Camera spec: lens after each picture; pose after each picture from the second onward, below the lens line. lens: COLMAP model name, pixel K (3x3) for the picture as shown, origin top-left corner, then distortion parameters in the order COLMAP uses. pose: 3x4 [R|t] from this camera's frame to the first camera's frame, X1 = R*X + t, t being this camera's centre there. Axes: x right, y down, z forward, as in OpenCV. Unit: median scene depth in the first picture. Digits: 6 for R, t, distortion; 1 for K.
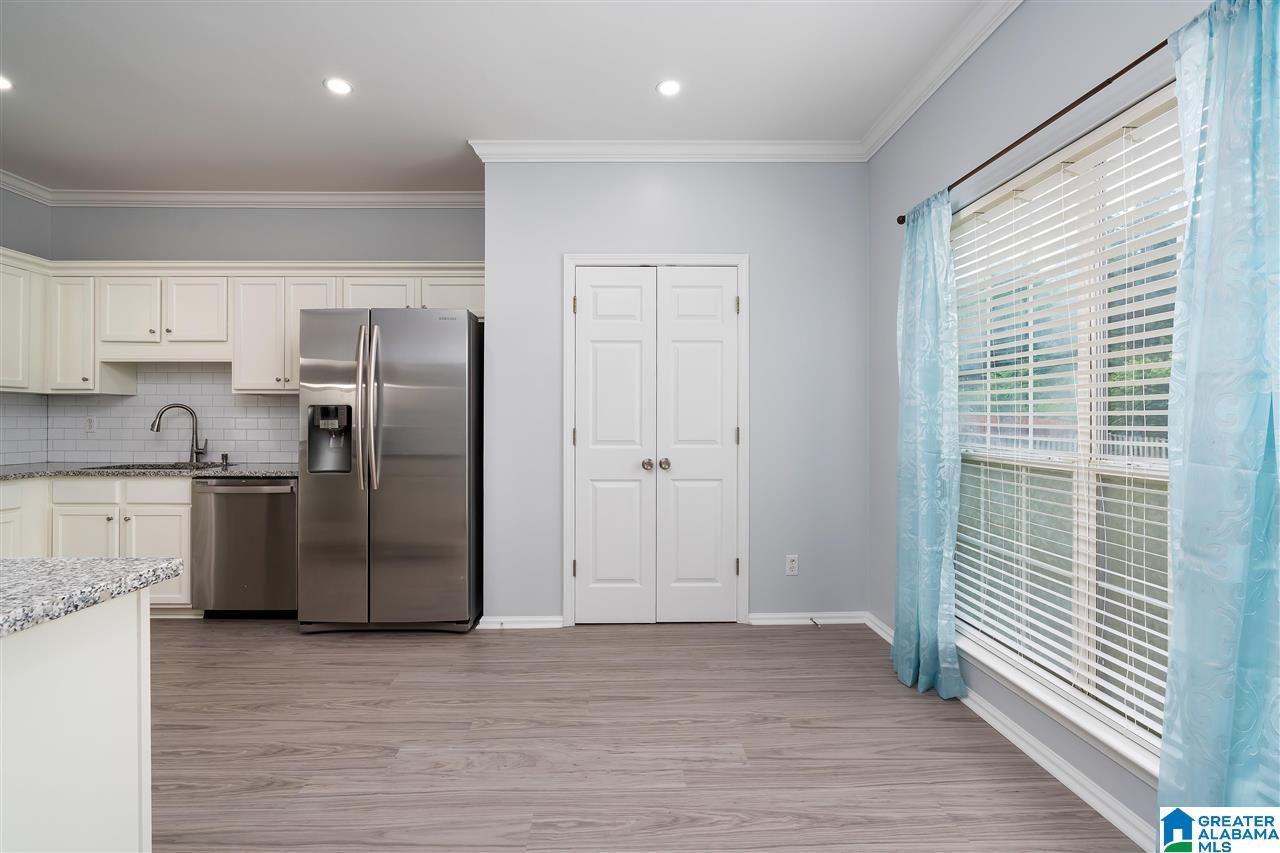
lens RADIAL K [[573.6, 0, 616.3], [0, 573.6, 419.9], [0, 0, 1]] dist [-0.008135, -0.000011]
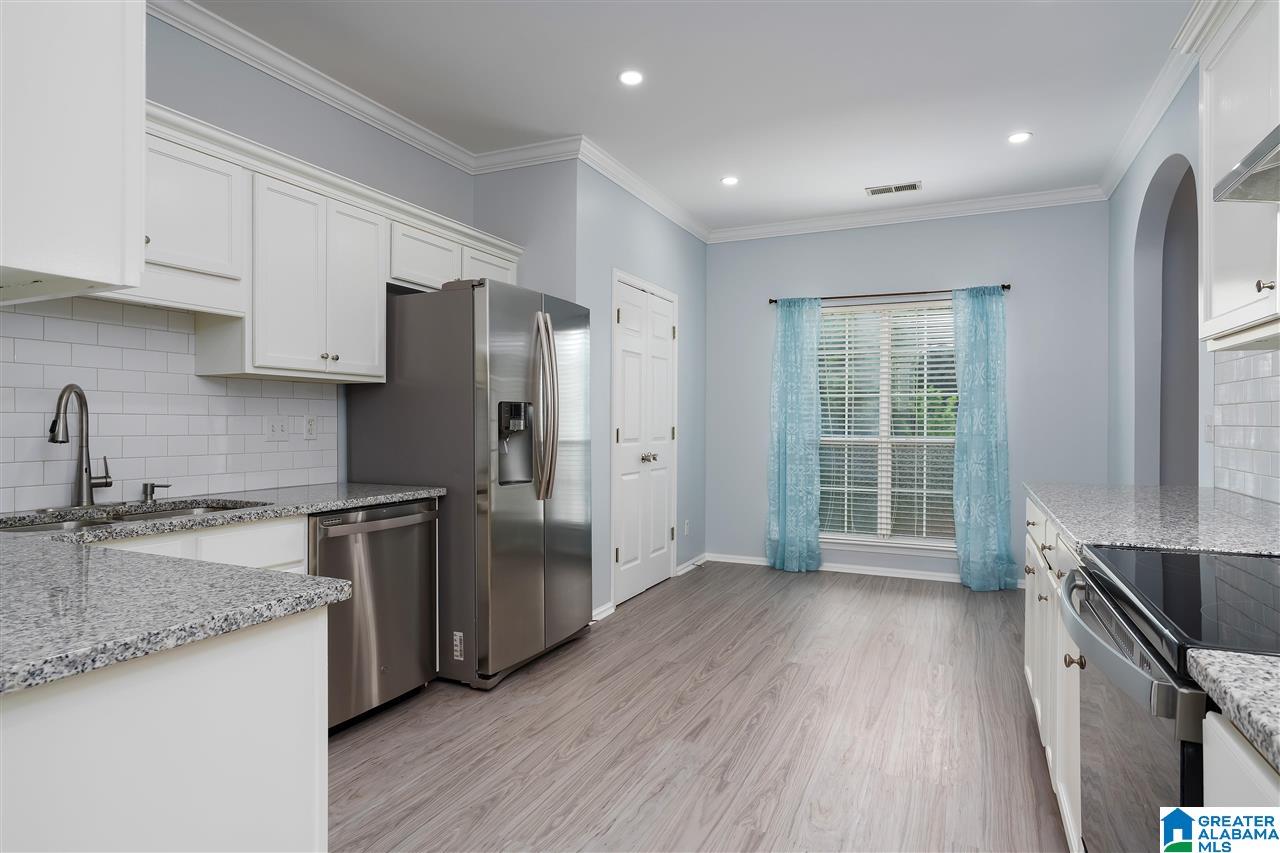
lens RADIAL K [[716.7, 0, 640.0], [0, 716.7, 426.5], [0, 0, 1]] dist [0.000252, 0.000051]
pose [[0.426686, -0.004384, 0.904389, -1.296489], [-0.004036, 0.999969, 0.006751, 0.001990], [-0.904391, -0.006531, 0.426656, 0.375674]]
